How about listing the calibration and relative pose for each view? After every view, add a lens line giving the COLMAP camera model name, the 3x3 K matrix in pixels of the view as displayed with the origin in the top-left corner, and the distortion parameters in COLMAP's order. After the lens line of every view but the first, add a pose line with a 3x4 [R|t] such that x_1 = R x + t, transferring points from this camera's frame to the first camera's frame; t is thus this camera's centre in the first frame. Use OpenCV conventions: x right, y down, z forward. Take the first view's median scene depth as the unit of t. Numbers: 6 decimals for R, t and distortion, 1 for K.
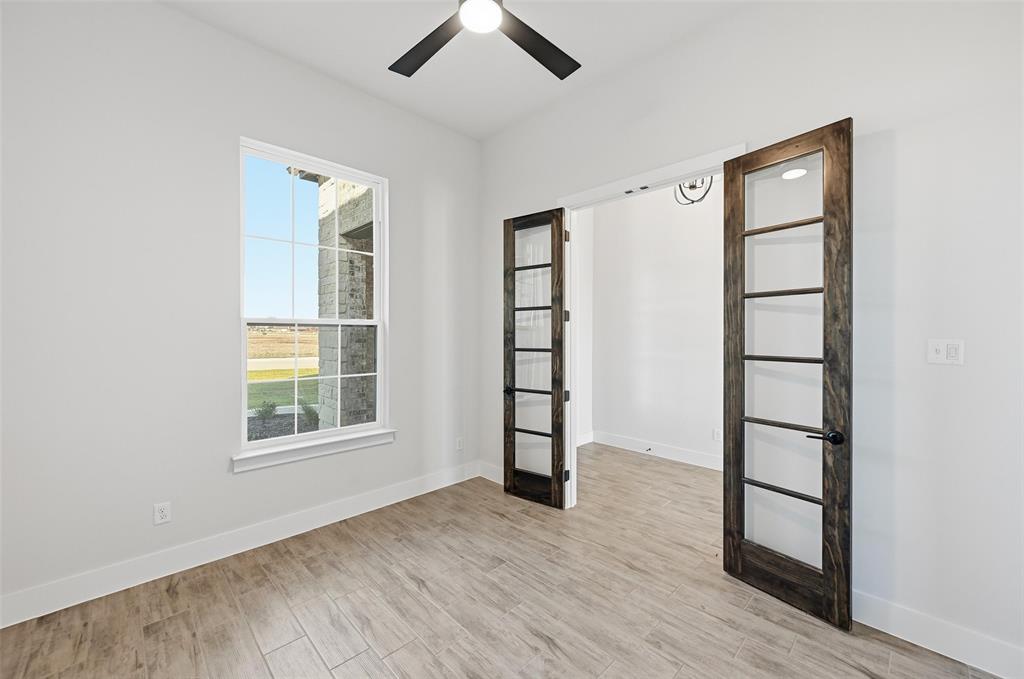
lens RADIAL K [[403.7, 0, 510.7], [0, 403.7, 333.4], [0, 0, 1]] dist [-0.000375, 0.000501]
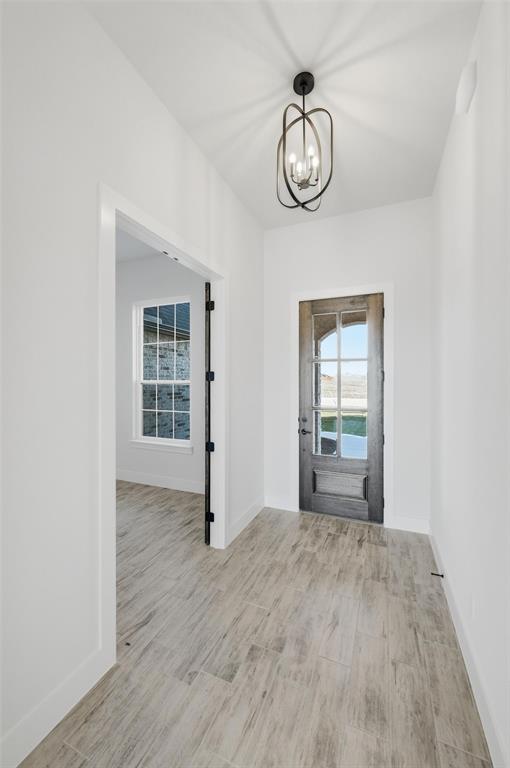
lens RADIAL K [[302.8, 0, 253.4], [0, 302.8, 387.0], [0, 0, 1]] dist [-0.000375, 0.000501]
pose [[0.389774, 0.017181, -0.920750, 0.989232], [-0.004299, 0.999849, 0.016837, -0.027256], [0.920901, -0.002605, 0.389789, 0.804150]]
